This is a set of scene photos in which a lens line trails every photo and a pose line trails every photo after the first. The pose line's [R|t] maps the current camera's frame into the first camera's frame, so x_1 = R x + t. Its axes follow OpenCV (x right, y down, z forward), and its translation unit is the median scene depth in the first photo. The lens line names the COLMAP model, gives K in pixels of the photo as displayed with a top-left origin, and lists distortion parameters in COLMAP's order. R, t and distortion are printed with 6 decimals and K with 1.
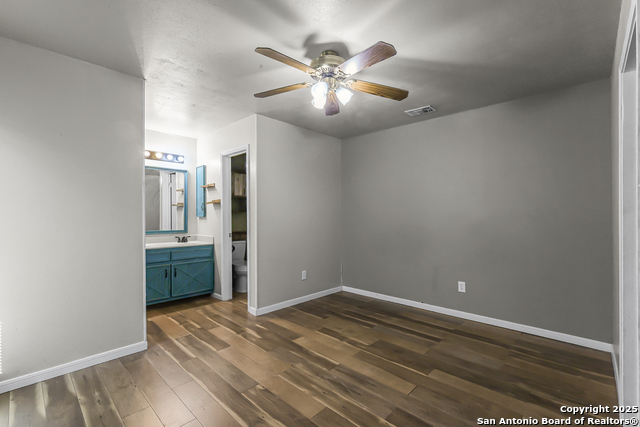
lens RADIAL K [[279.2, 0, 324.2], [0, 279.2, 213.3], [0, 0, 1]] dist [0.001608, 0.001212]
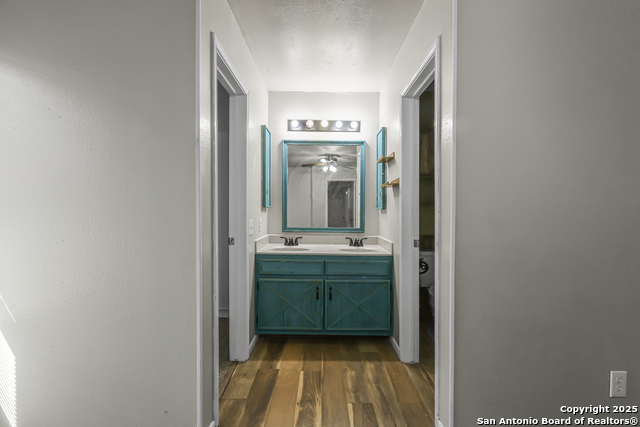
lens RADIAL K [[279.2, 0, 319.0], [0, 279.2, 211.7], [0, 0, 1]] dist [0.001608, 0.001212]
pose [[0.677222, 0.006689, -0.735749, -0.069553], [0.002285, 0.999935, 0.011195, 0.011630], [0.735776, -0.009263, 0.677162, 0.521929]]
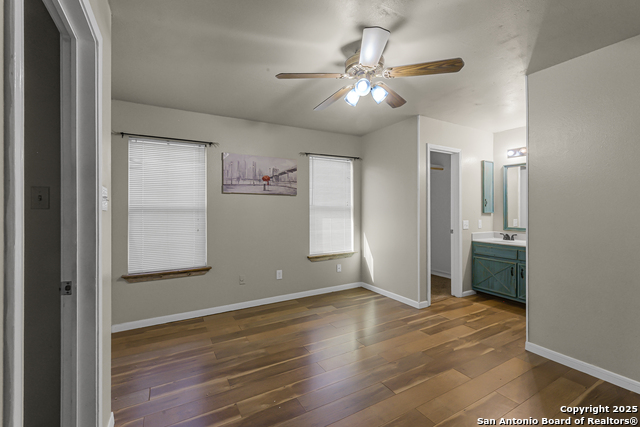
lens RADIAL K [[279.2, 0, 326.6], [0, 279.2, 212.0], [0, 0, 1]] dist [0.001608, 0.001212]
pose [[-0.274398, 0.009475, -0.961569, 0.536636], [0.009853, 0.999927, 0.007042, -0.009597], [0.961566, -0.007542, -0.274471, 0.604034]]
